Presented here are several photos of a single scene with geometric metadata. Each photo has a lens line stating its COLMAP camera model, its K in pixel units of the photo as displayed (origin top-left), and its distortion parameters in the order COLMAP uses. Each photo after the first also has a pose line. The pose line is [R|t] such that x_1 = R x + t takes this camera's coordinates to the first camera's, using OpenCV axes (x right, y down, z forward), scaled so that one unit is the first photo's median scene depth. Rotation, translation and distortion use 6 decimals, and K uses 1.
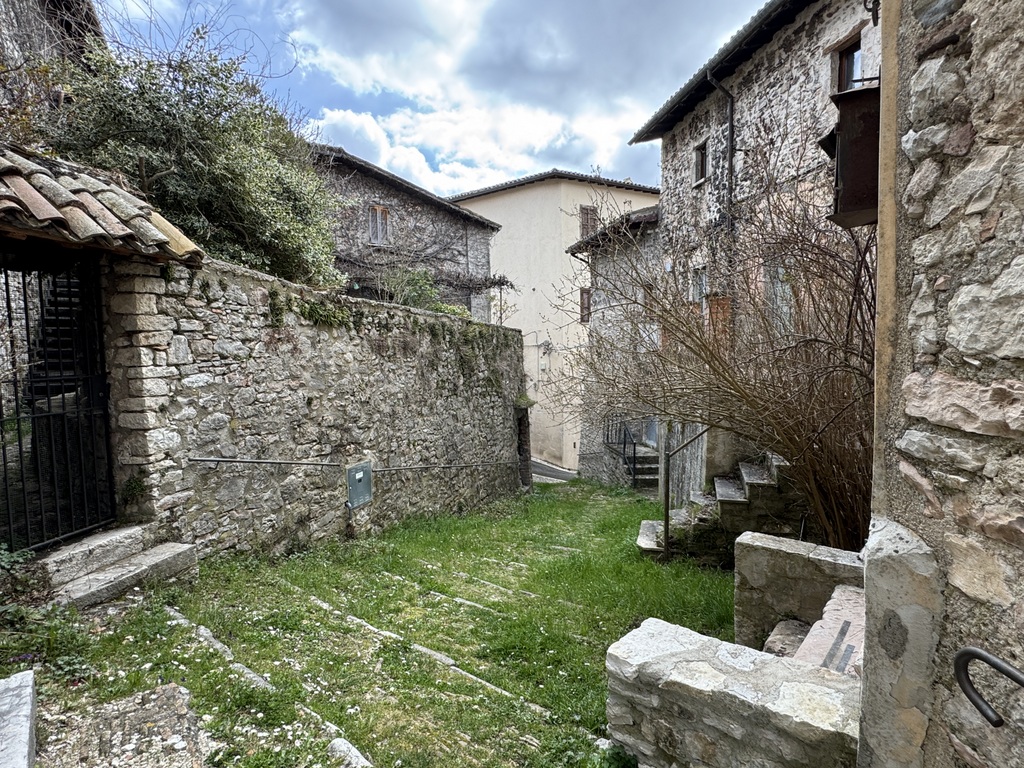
lens RADIAL K [[579.5, 0, 512.0], [0, 579.5, 384.0], [0, 0, 1]] dist [0.000851, 0.000937]
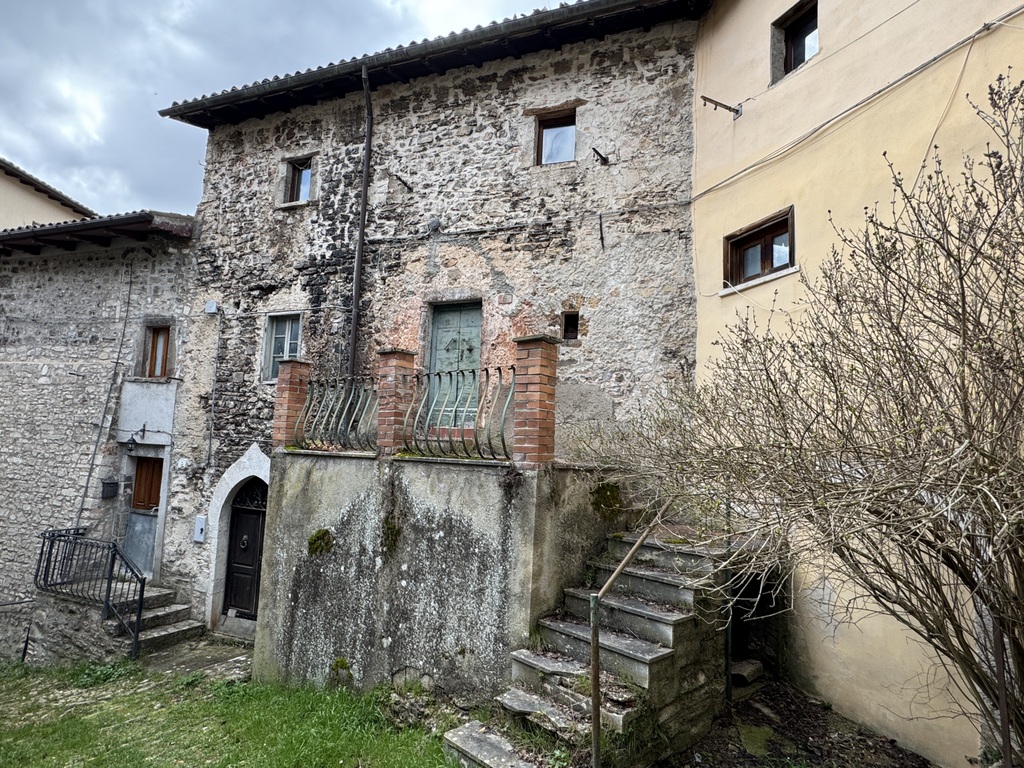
lens RADIAL K [[579.5, 0, 512.0], [0, 579.5, 384.0], [0, 0, 1]] dist [0.000851, 0.000937]
pose [[0.506192, 0.120111, 0.854016, -0.152159], [0.015479, 0.988829, -0.148246, -0.002288], [-0.862282, 0.088260, 0.498678, 0.420087]]
